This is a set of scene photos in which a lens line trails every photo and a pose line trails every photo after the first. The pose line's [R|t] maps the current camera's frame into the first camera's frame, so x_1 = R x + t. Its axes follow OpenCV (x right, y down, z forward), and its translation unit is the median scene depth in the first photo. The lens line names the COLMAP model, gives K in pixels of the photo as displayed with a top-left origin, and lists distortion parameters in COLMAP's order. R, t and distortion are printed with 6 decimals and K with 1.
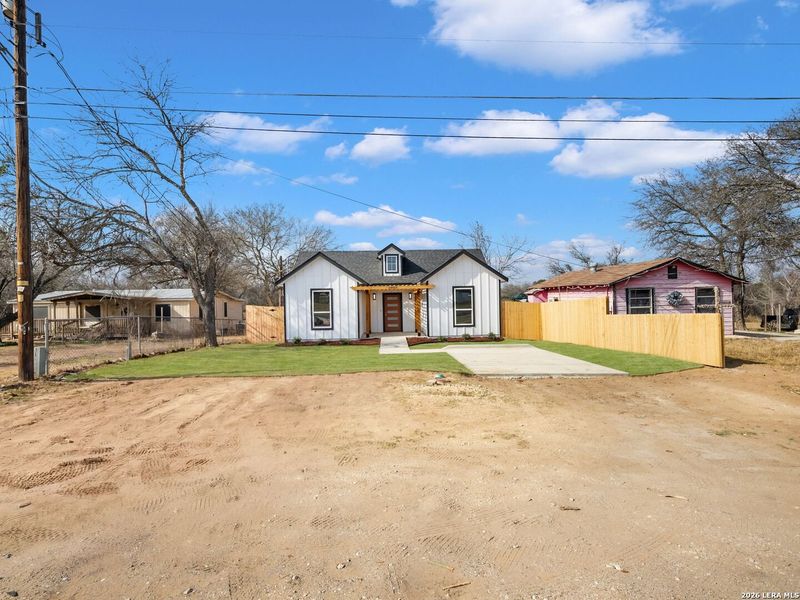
lens RADIAL K [[396.7, 0, 398.3], [0, 396.7, 298.1], [0, 0, 1]] dist [0.001782, -0.000147]
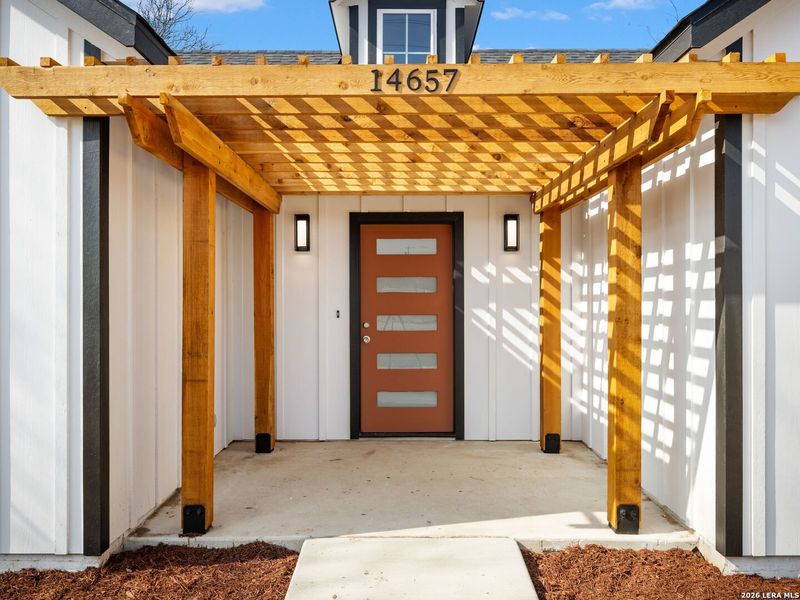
lens RADIAL K [[781.9, 0, 398.0], [0, 781.9, 301.7], [0, 0, 1]] dist [0.002732, -0.007047]
pose [[0.999478, 0.019745, -0.025569, -0.009734], [-0.019667, 0.999801, 0.003283, 0.024240], [0.025628, -0.002778, 0.999668, 0.661666]]
